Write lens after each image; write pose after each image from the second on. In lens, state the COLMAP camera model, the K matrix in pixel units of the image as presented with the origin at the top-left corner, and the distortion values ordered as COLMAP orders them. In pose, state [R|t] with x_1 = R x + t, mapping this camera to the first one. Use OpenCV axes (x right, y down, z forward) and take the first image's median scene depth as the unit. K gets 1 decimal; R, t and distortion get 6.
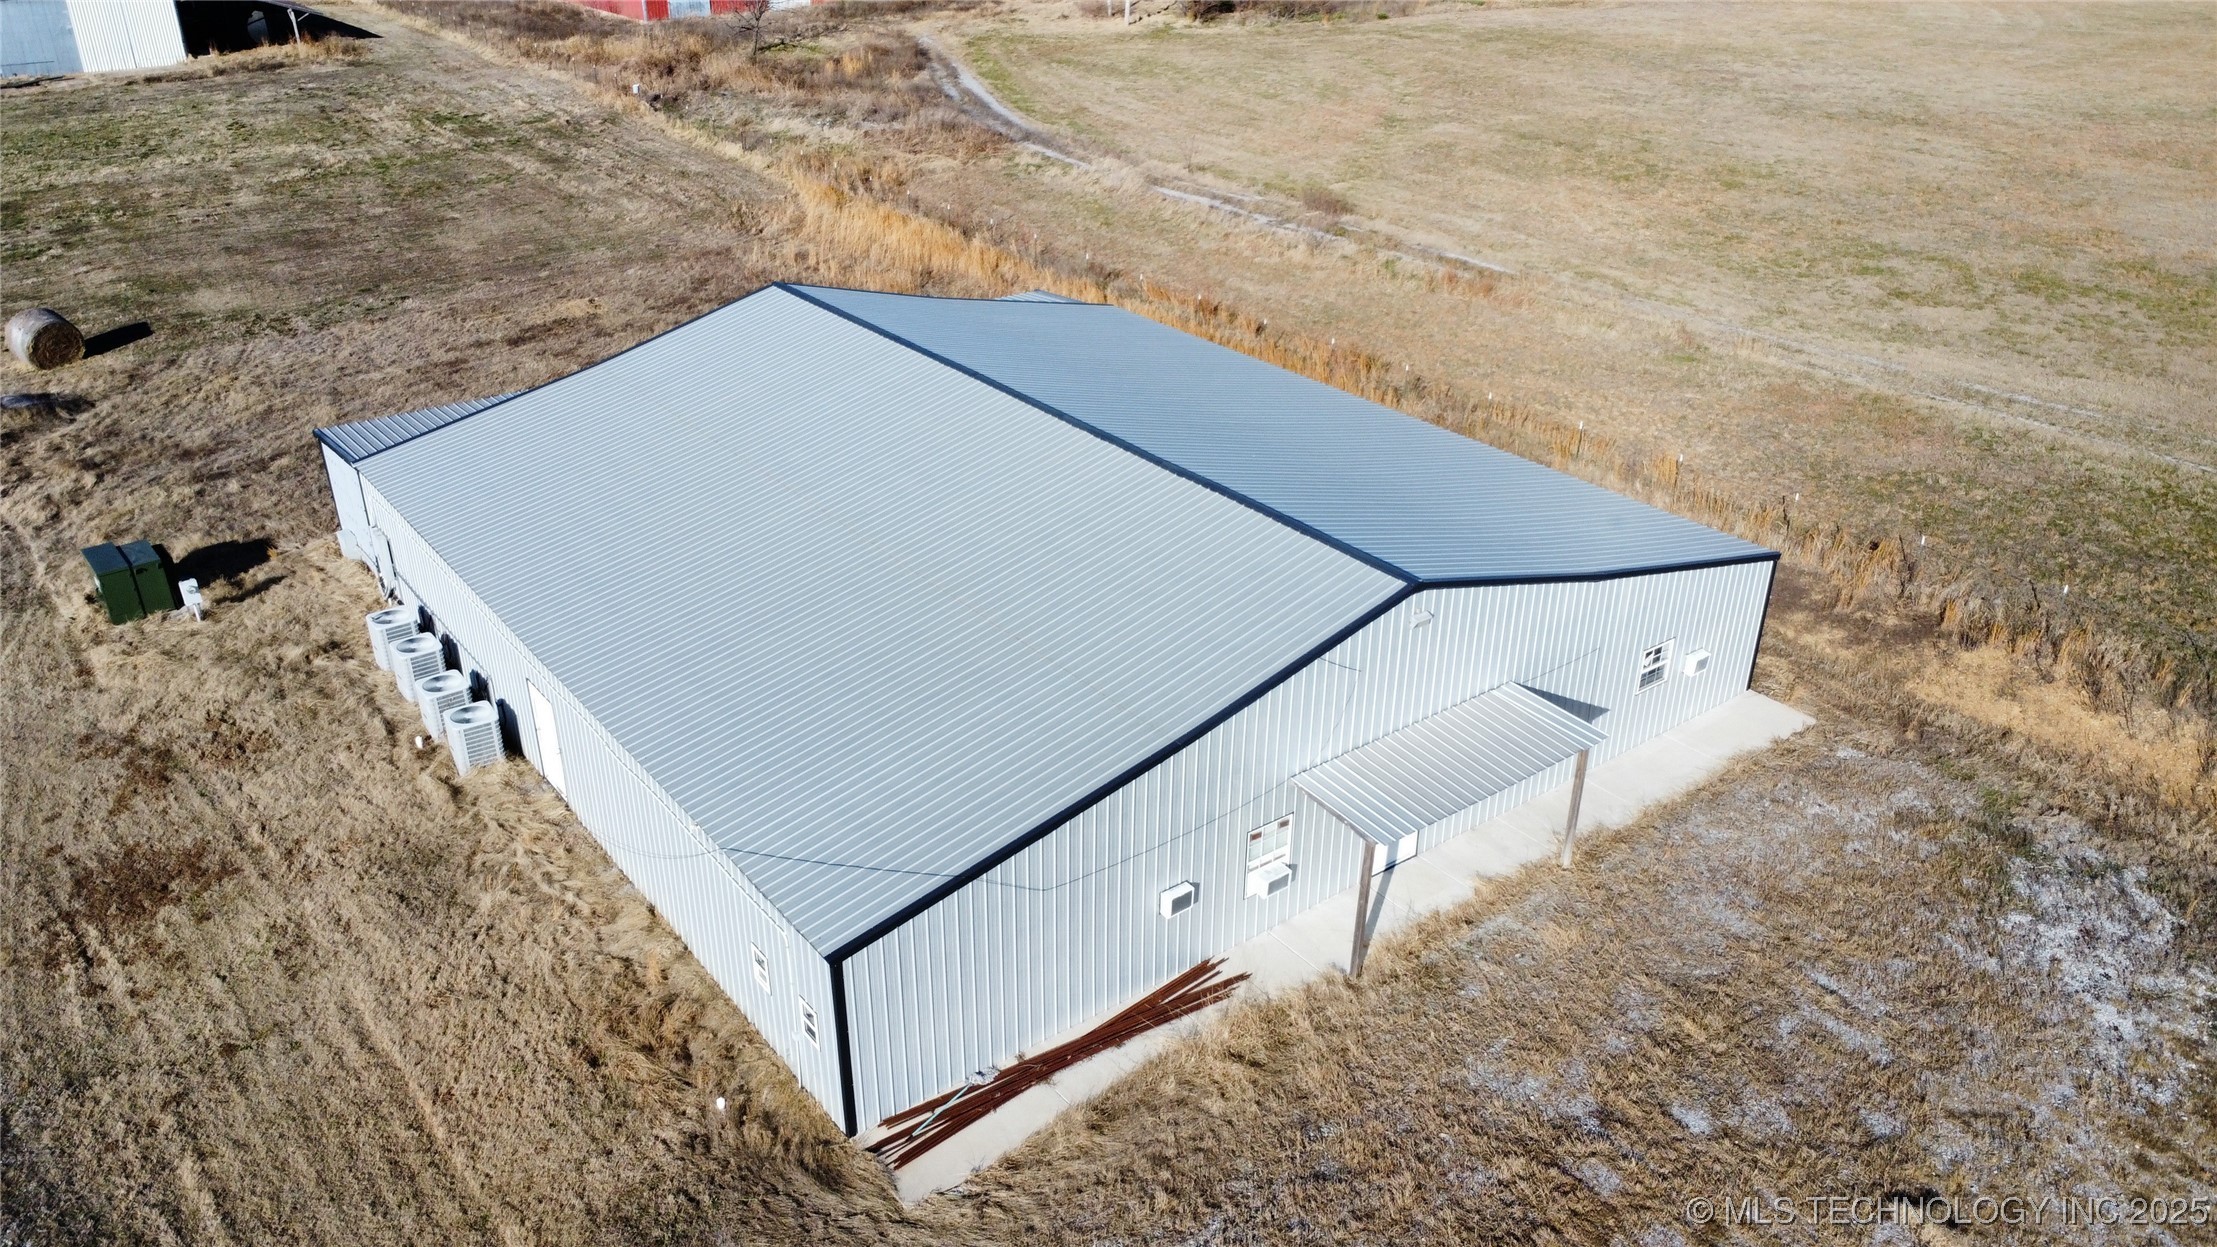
lens RADIAL K [[1642.2, 0, 1108.5], [0, 1642.2, 623.5], [0, 0, 1]] dist [0.002603, -0.002753]
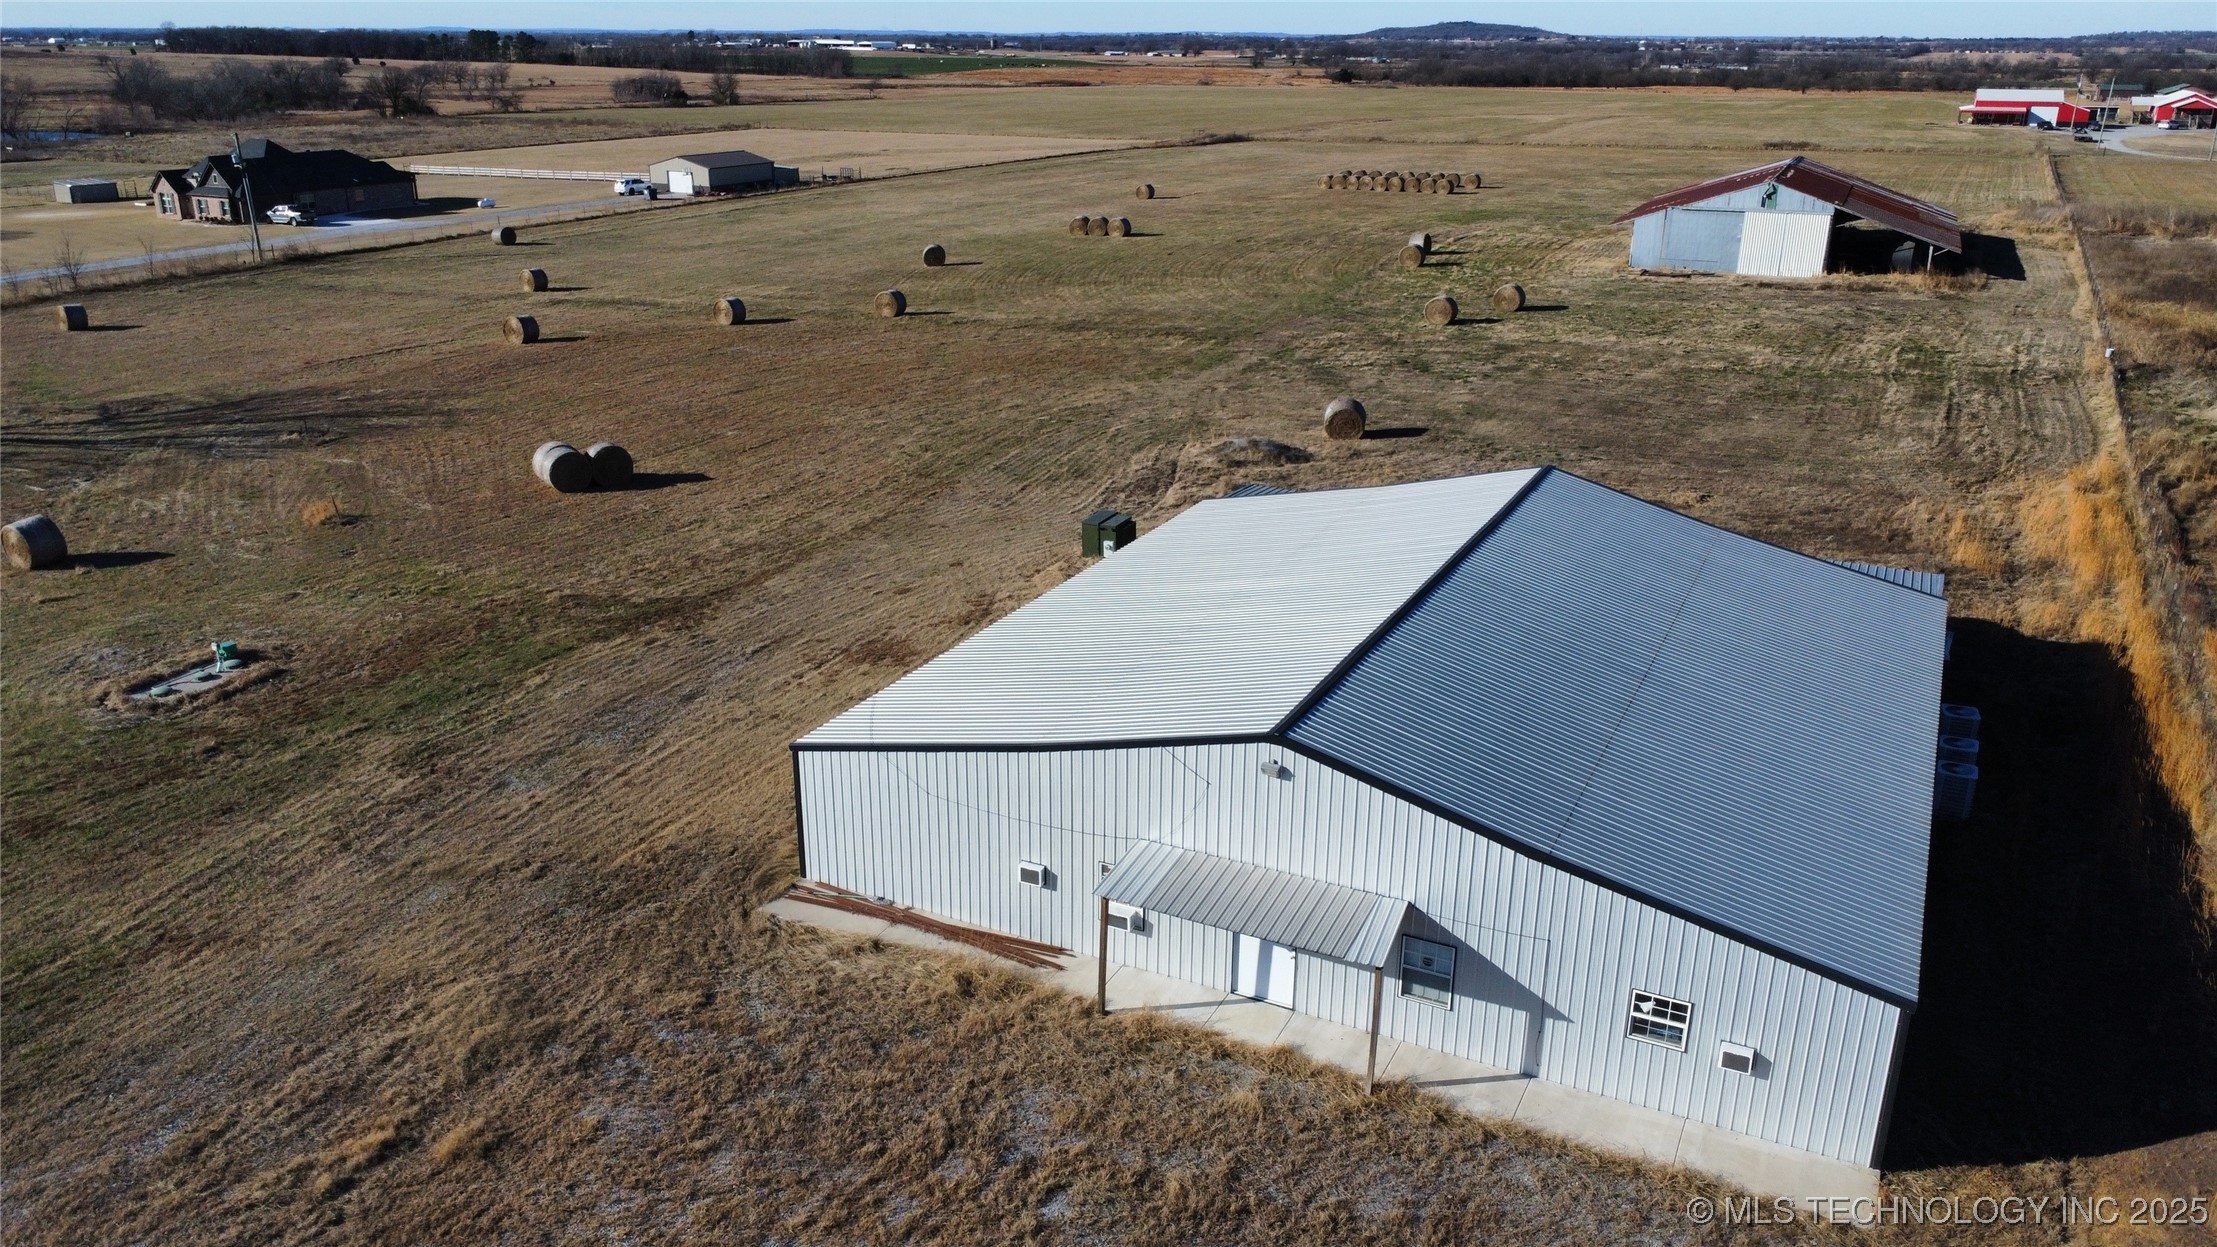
lens RADIAL K [[1642.2, 0, 1108.5], [0, 1642.2, 623.5], [0, 0, 1]] dist [0.002603, -0.002753]
pose [[0.438809, 0.298170, -0.847668, 0.511061], [-0.408103, 0.906570, 0.107628, -0.080707], [0.800562, 0.298707, 0.519495, 0.145502]]
